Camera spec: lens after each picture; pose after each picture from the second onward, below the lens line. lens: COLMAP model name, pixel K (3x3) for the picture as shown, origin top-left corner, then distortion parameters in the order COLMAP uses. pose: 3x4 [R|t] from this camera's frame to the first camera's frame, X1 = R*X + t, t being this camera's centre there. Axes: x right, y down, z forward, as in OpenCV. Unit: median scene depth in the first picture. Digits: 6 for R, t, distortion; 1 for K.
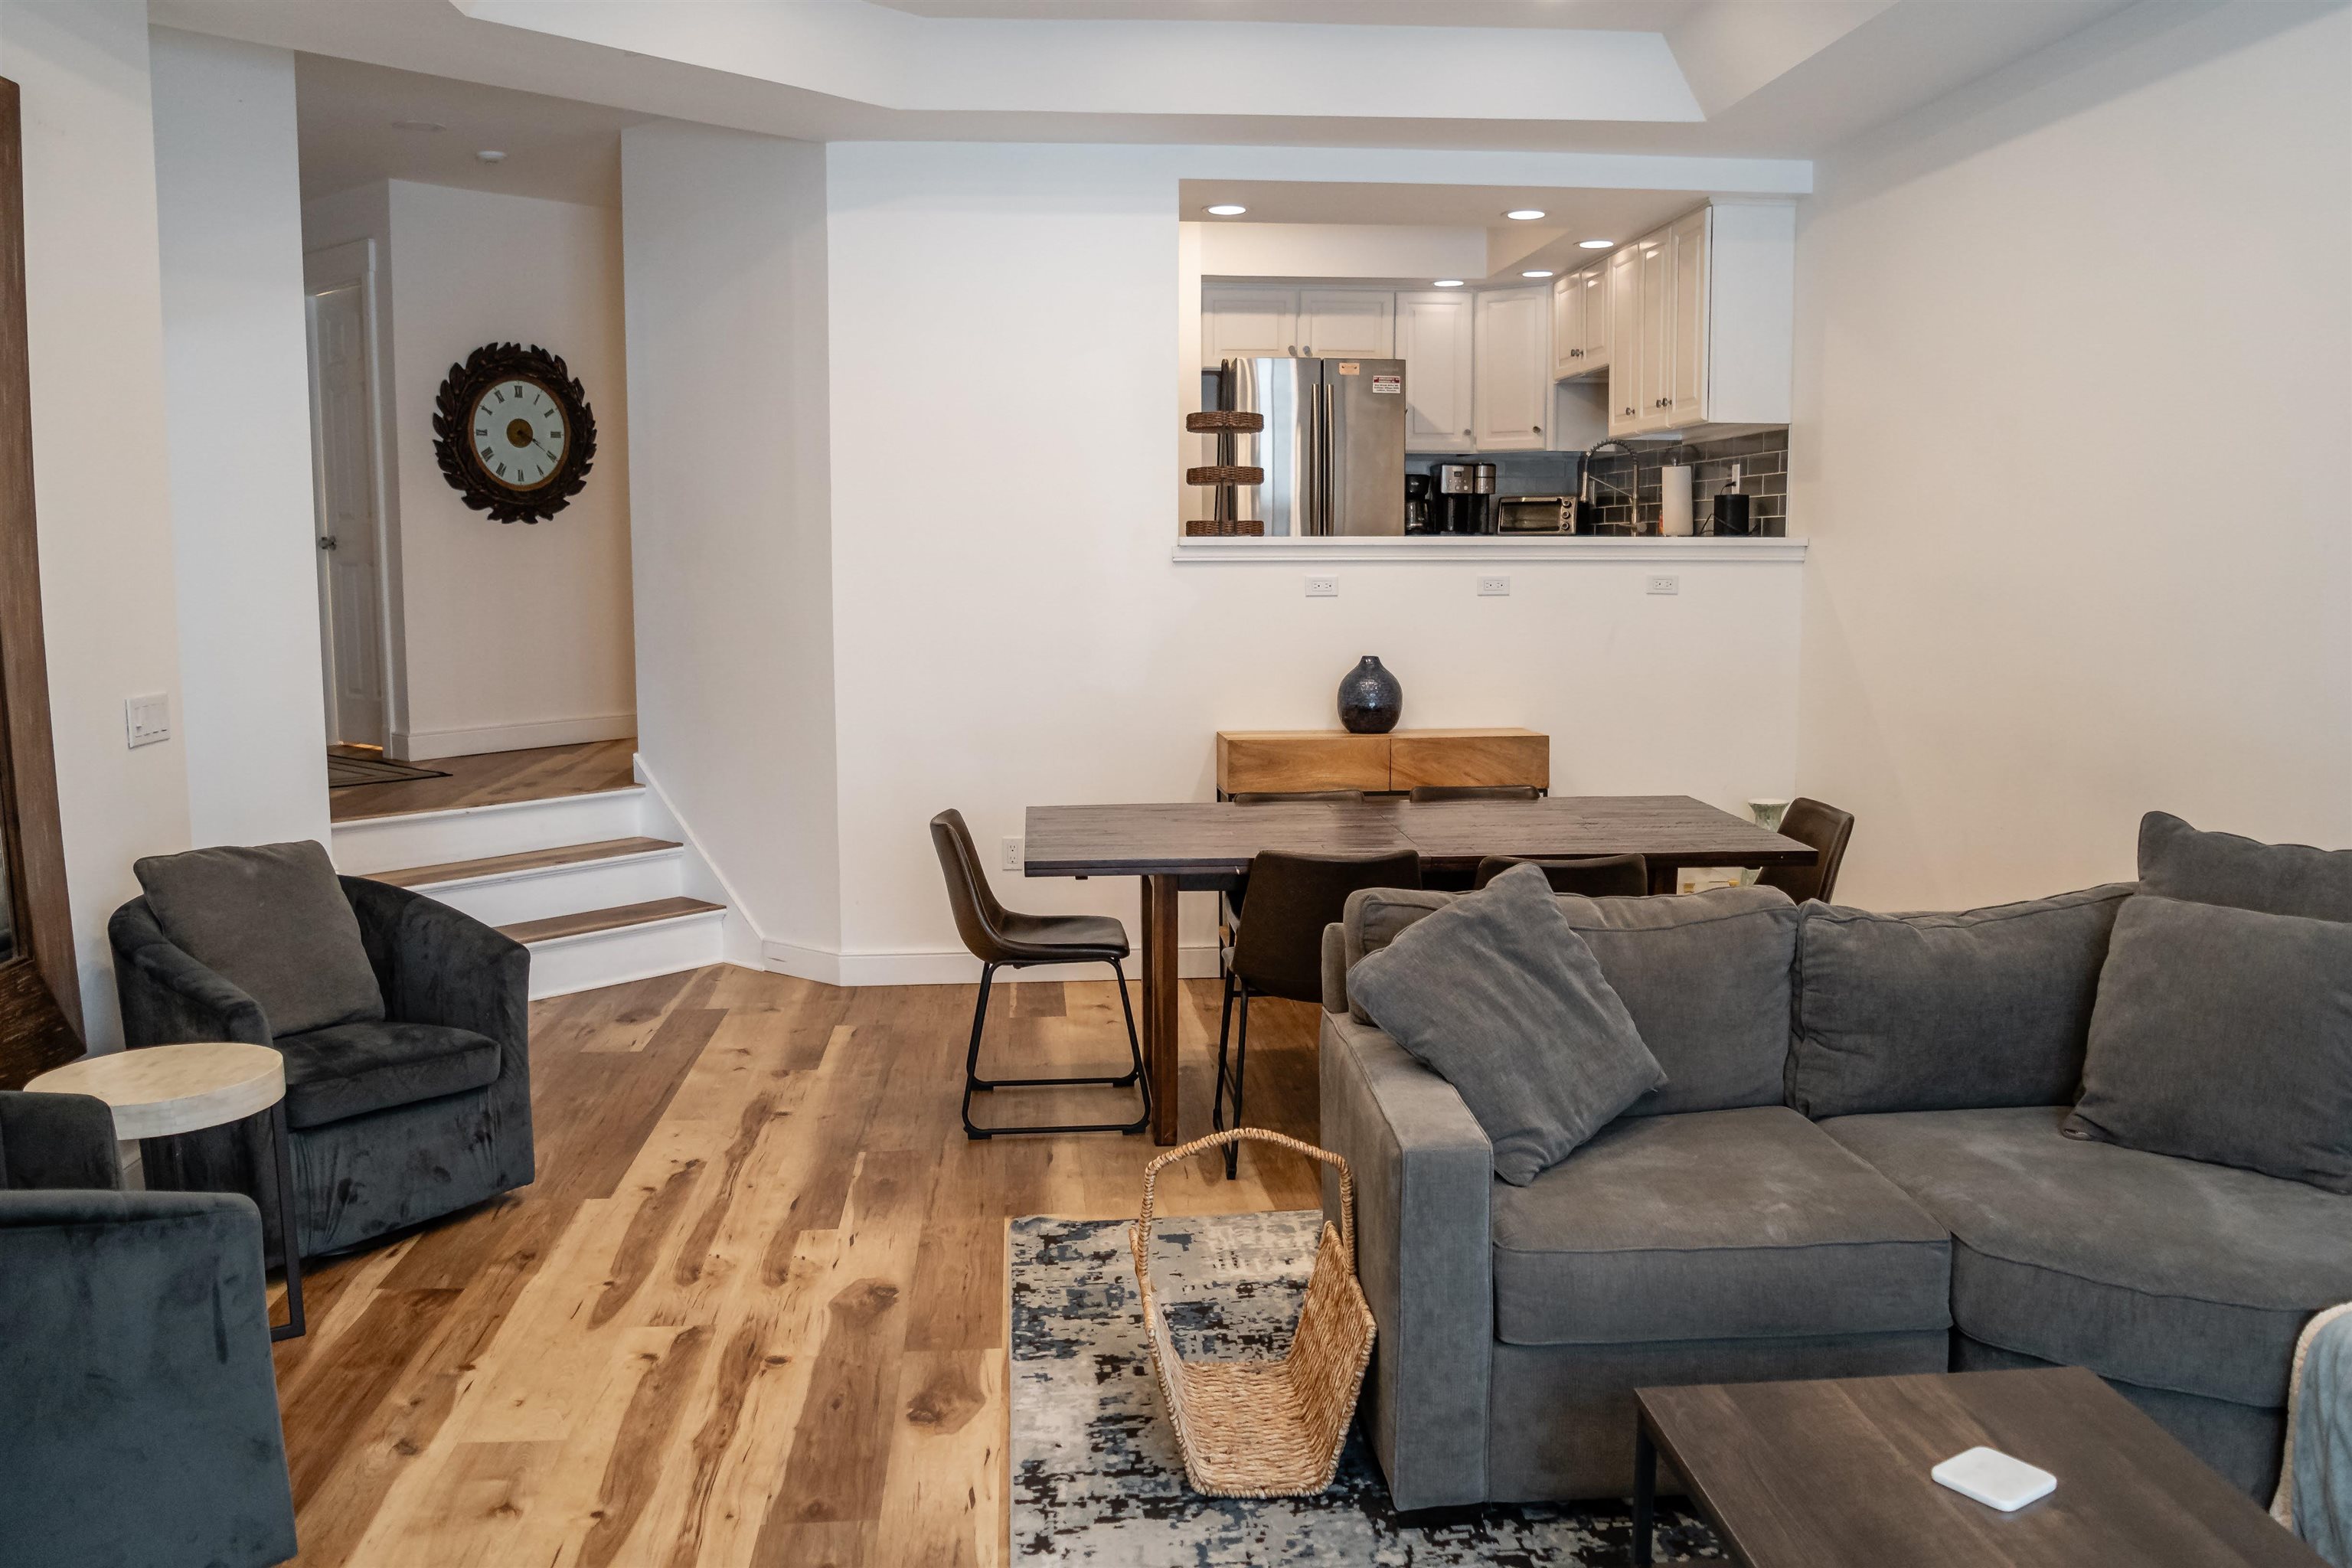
lens RADIAL K [[1873.4, 0, 1183.8], [0, 1873.4, 784.9], [0, 0, 1]] dist [-0.100345, 0.029984]
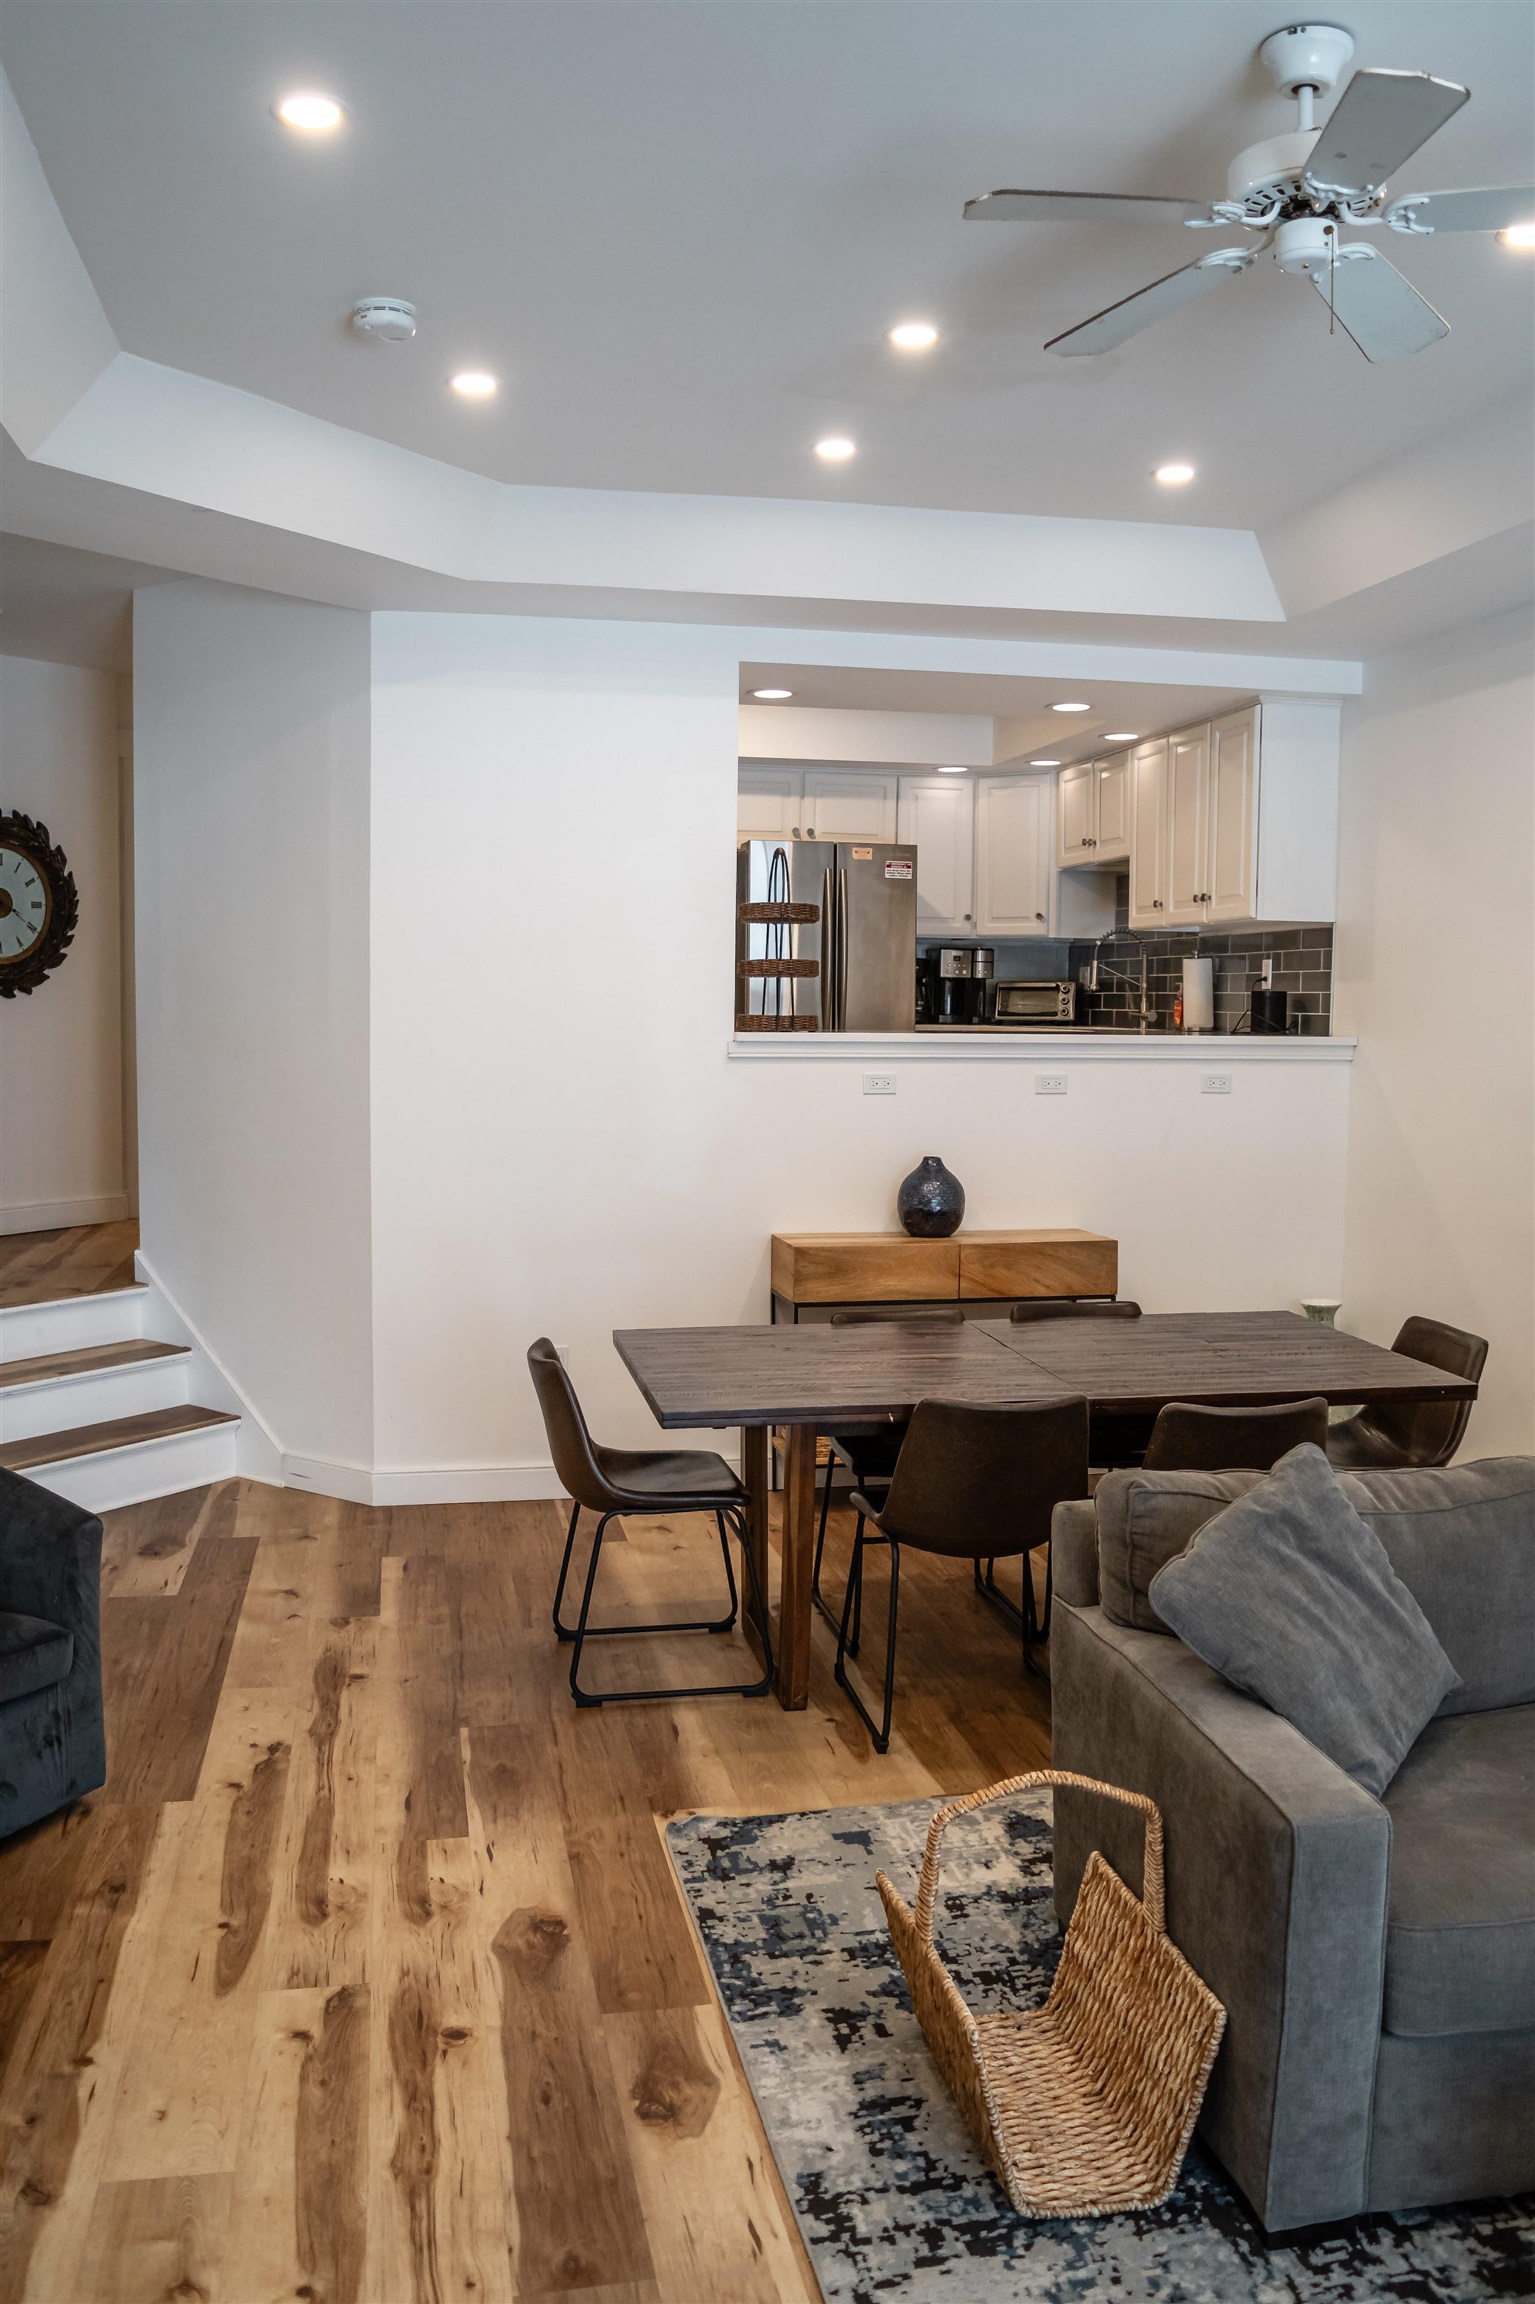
lens RADIAL K [[1785.9, 0, 739.9], [0, 1785.9, 1154.6], [0, 0, 1]] dist [-0.096301, 0.024356]
pose [[0.994924, 0.004185, 0.100540, -0.146409], [-0.000228, 0.999226, -0.039338, -0.053722], [-0.100627, 0.039115, 0.994155, 0.145404]]
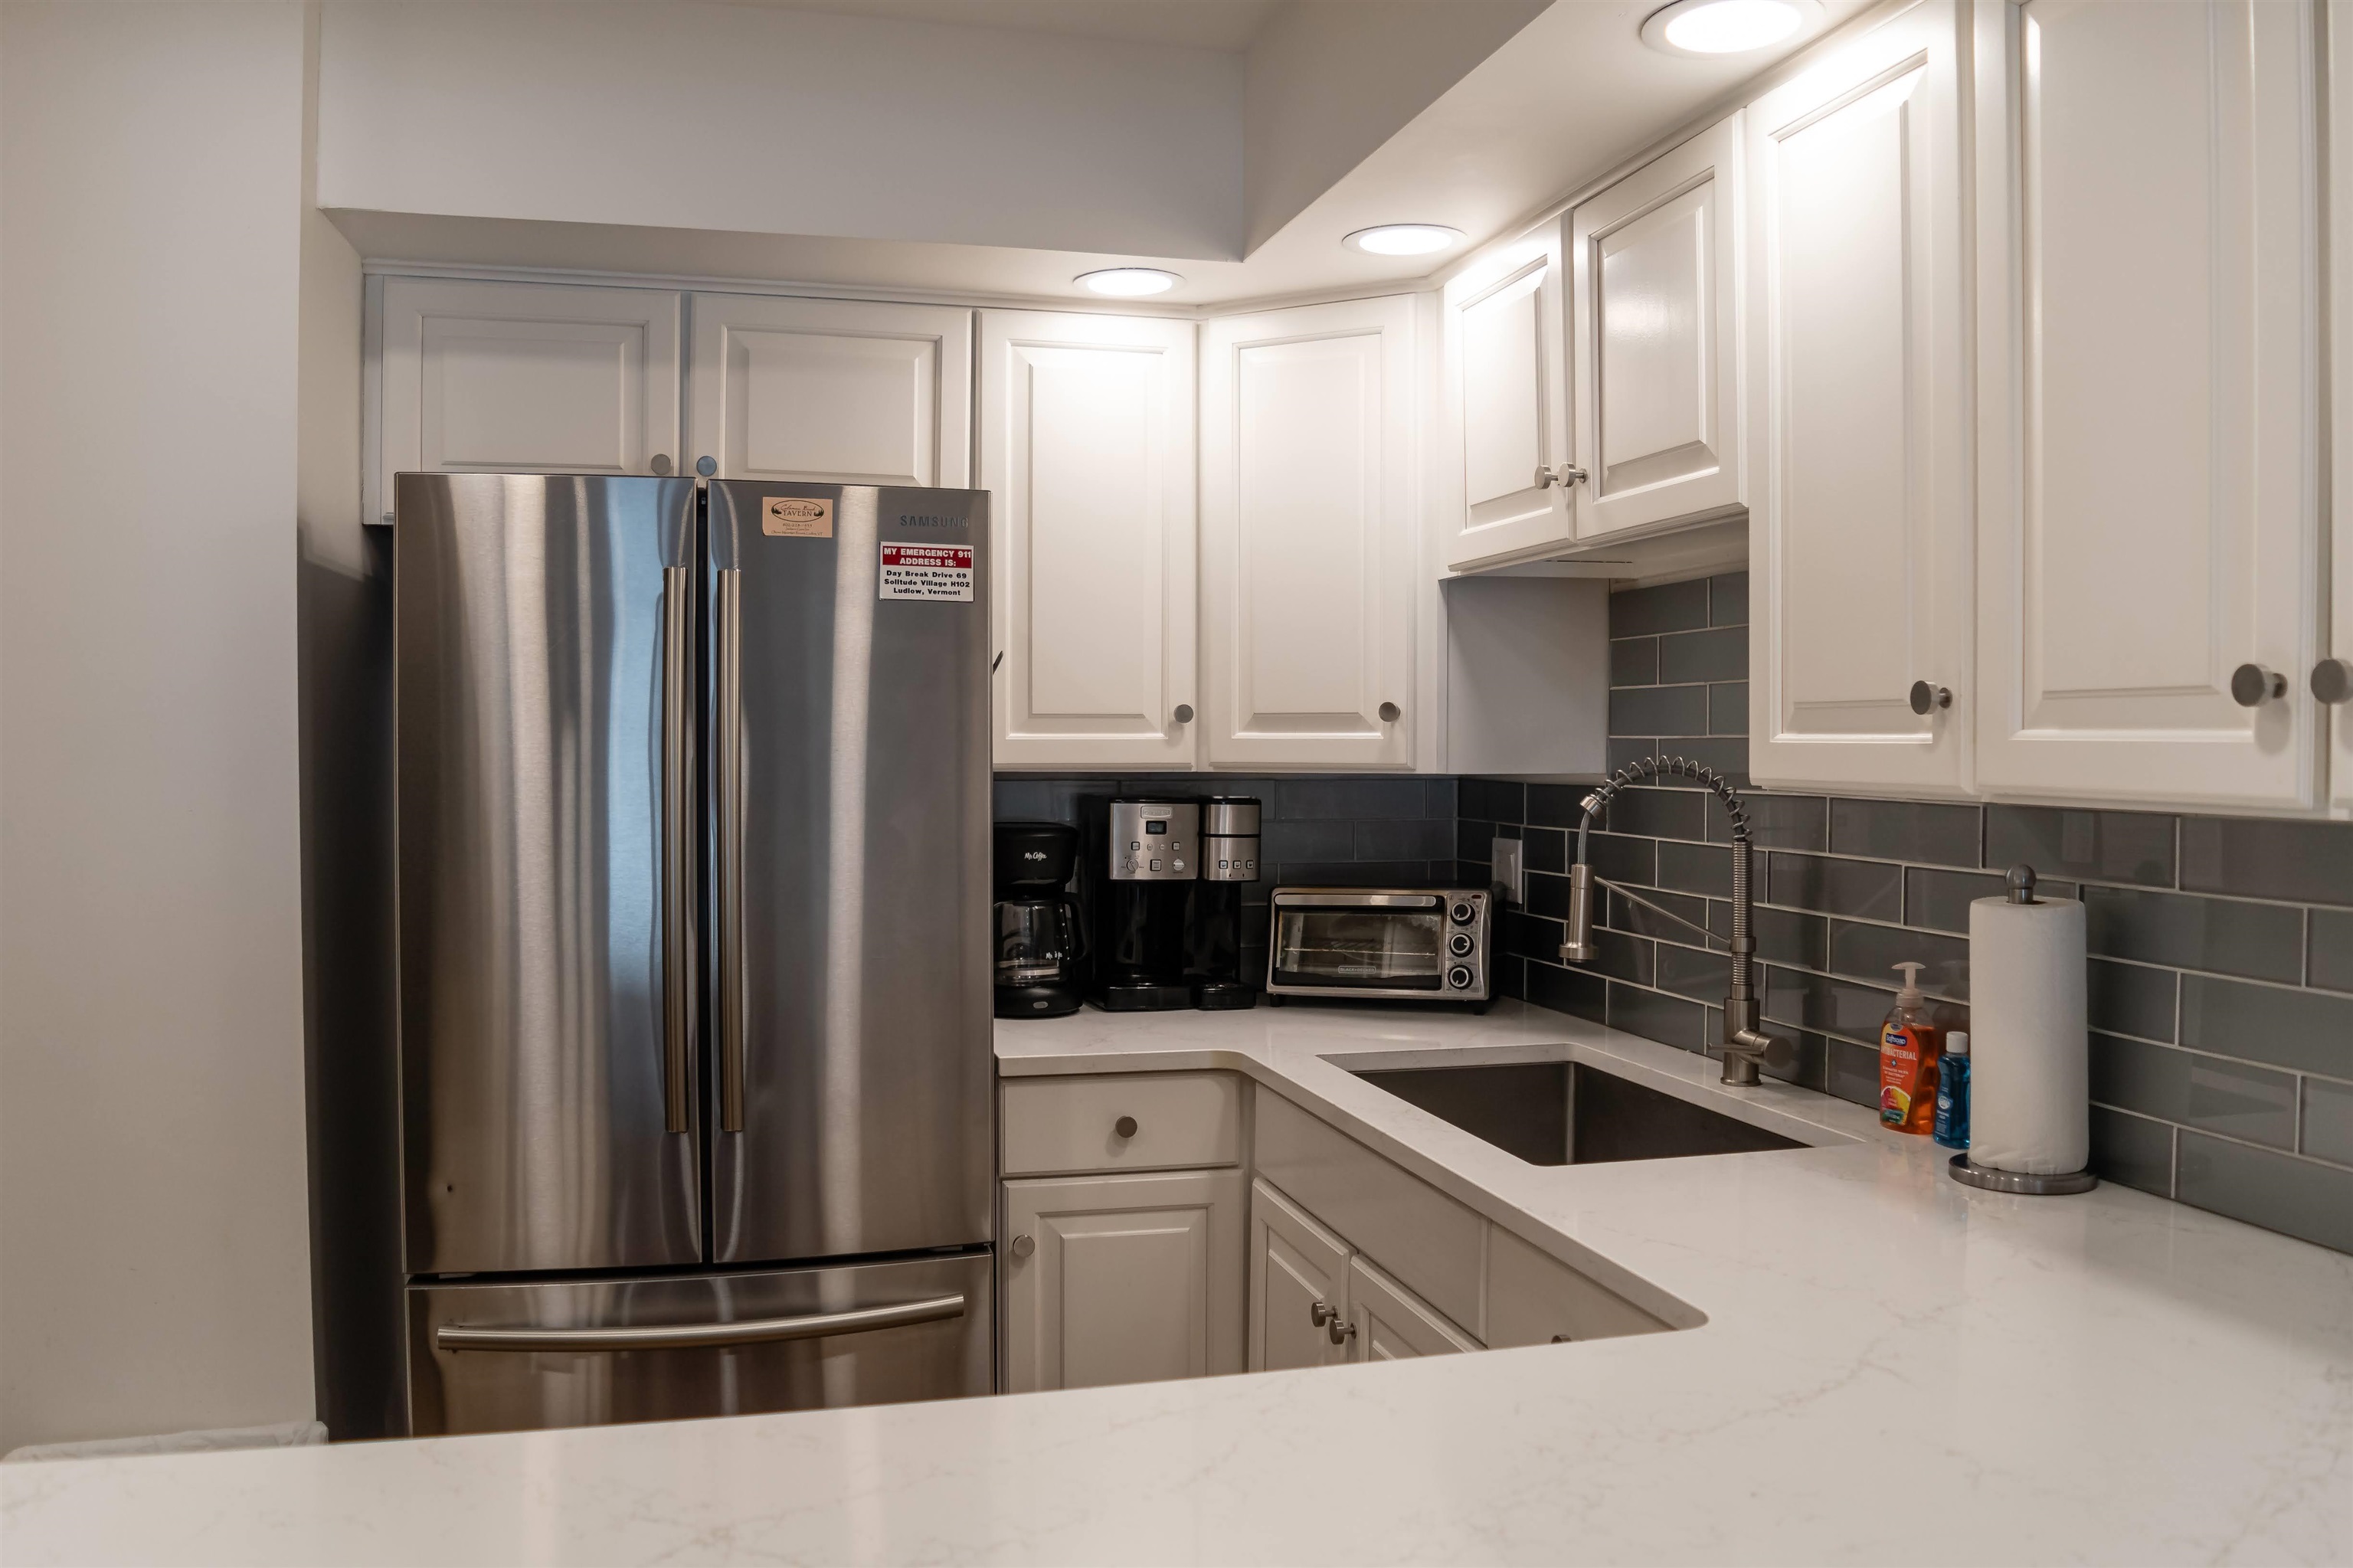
lens RADIAL K [[1847.1, 0, 1176.5], [0, 1847.1, 784.0], [0, 0, 1]] dist [-0.095219, 0.012708]
pose [[0.985203, -0.000132, 0.171390, 0.202681], [0.018423, 0.994288, -0.105131, -0.311319], [-0.170397, 0.106732, 0.979578, 1.472294]]
